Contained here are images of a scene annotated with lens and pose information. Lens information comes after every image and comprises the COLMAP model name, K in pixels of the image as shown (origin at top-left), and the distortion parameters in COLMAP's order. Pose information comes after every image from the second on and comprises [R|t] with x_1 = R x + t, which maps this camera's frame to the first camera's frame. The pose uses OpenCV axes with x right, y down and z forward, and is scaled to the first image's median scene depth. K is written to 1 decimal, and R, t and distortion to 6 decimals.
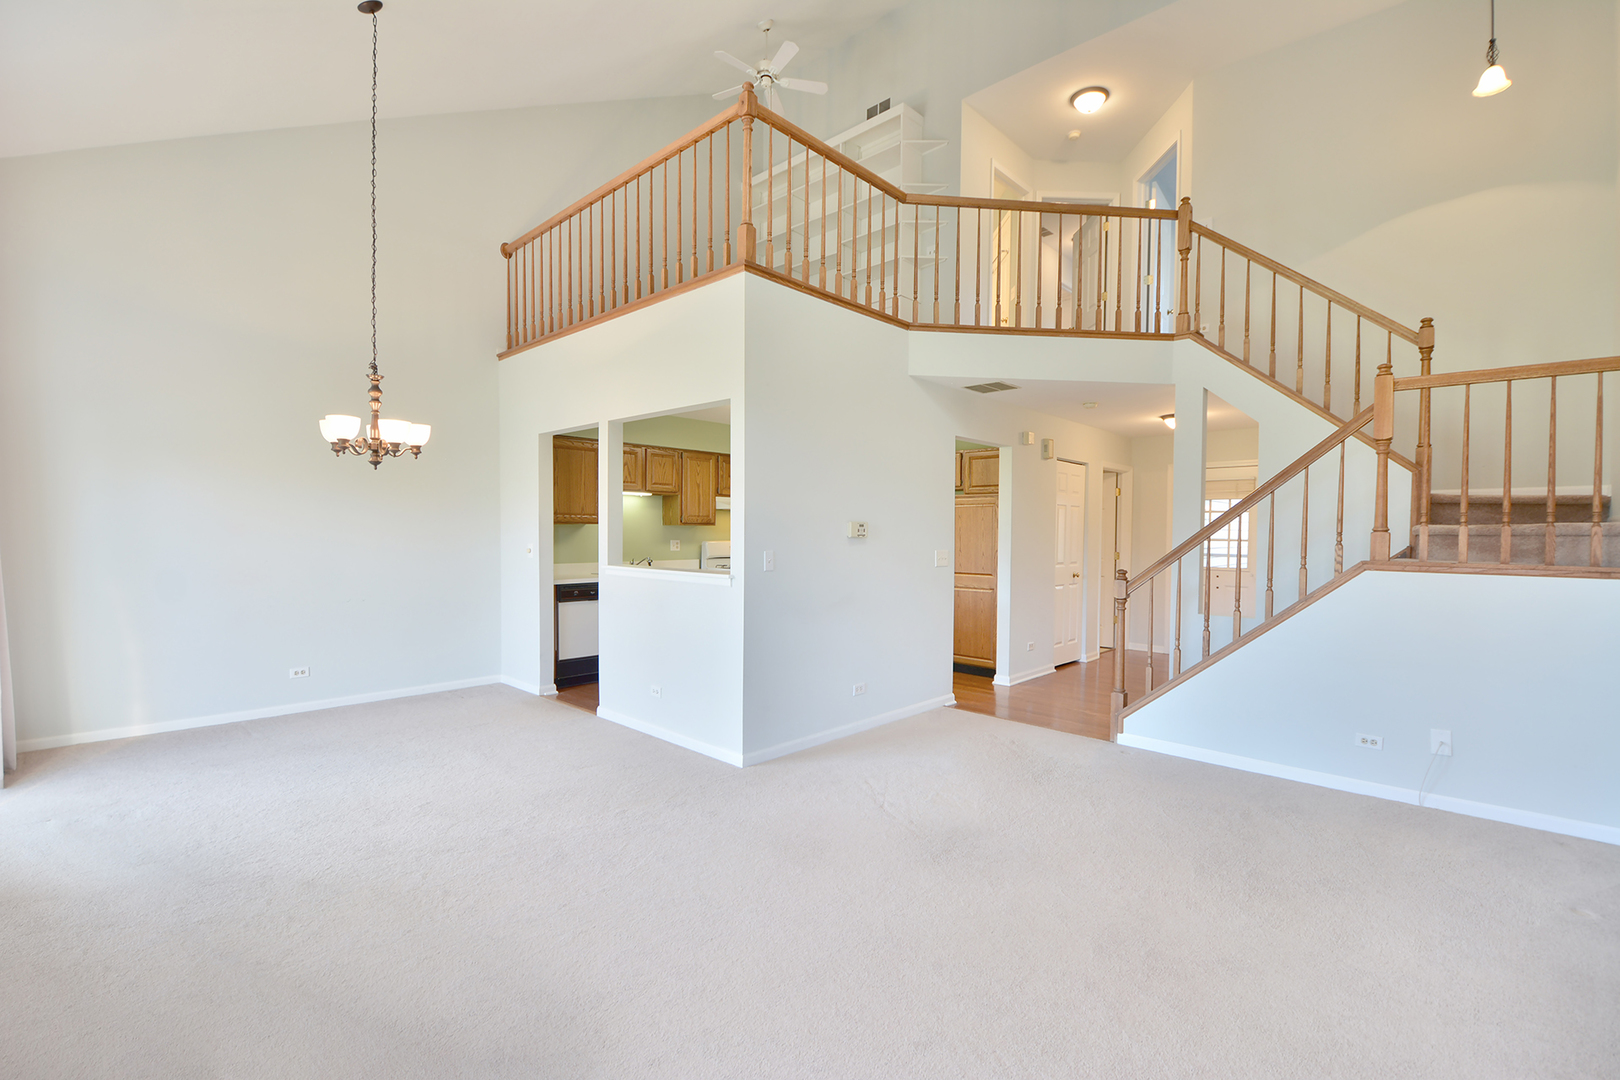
lens RADIAL K [[710.4, 0, 812.4], [0, 710.4, 547.1], [0, 0, 1]] dist [0.002679, -0.013915]
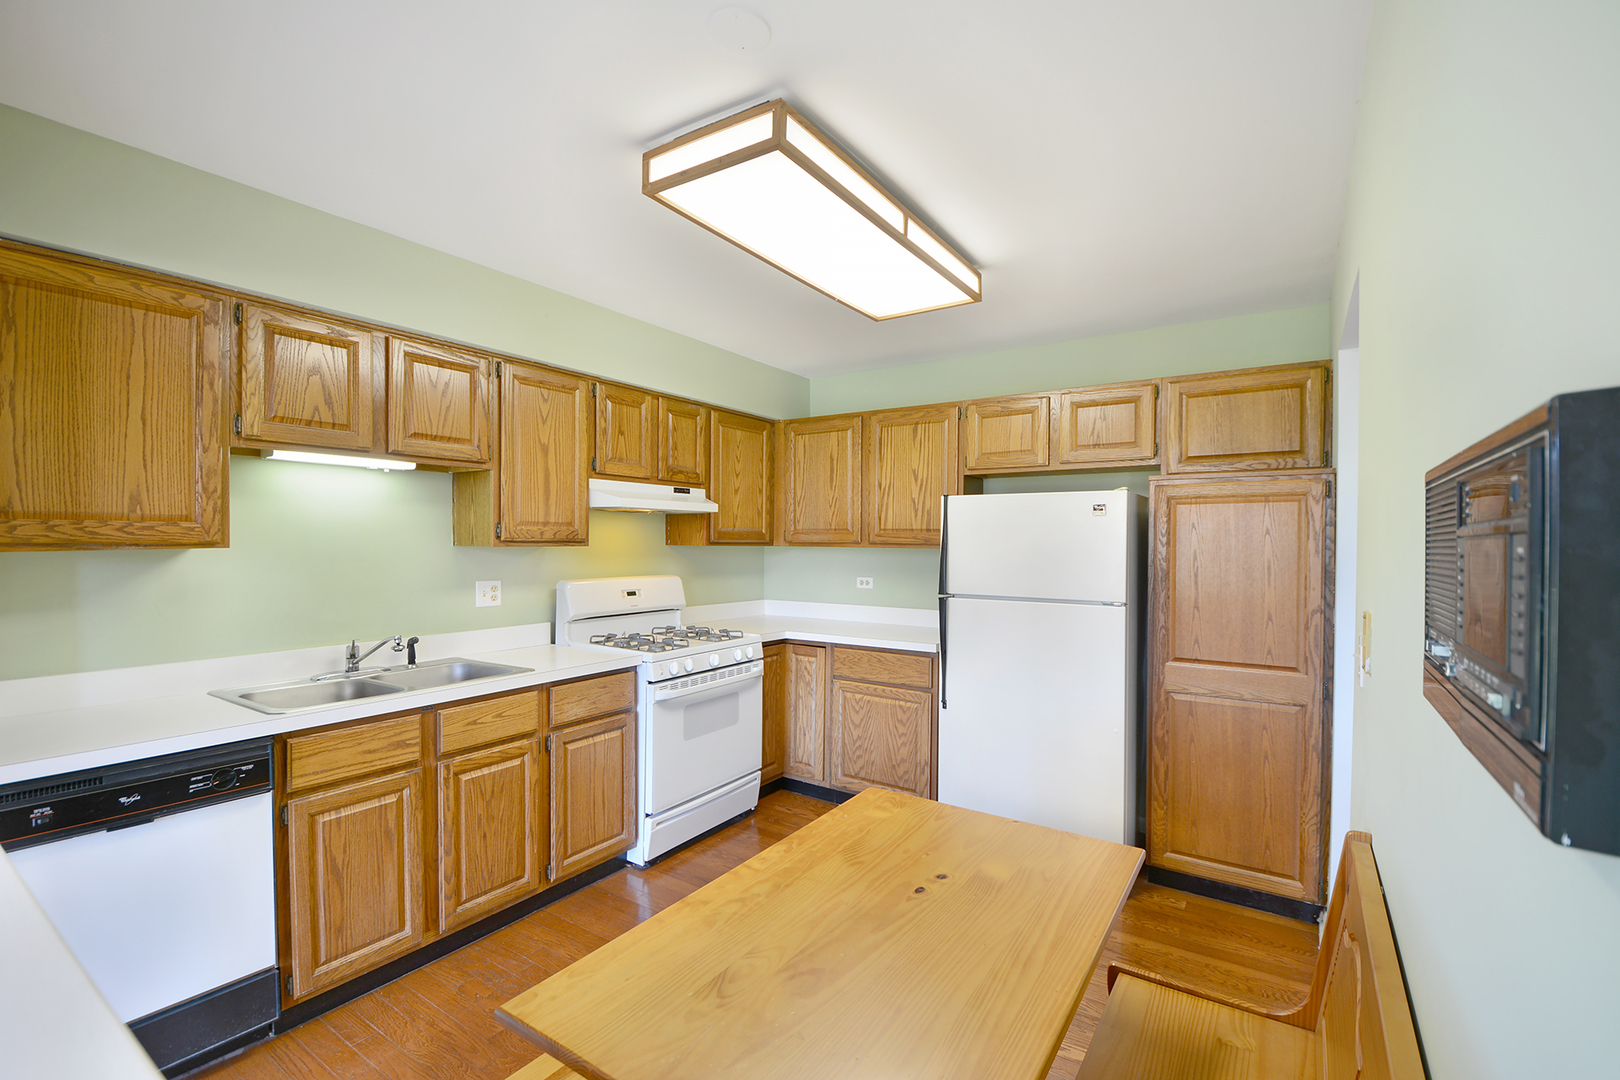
lens RADIAL K [[710.4, 0, 812.1], [0, 710.4, 546.5], [0, 0, 1]] dist [0.002679, -0.013915]
pose [[0.985852, -0.001814, 0.167608, -0.092702], [0.003691, 0.999934, -0.010889, -0.030521], [-0.167577, 0.011354, 0.985794, 0.685511]]
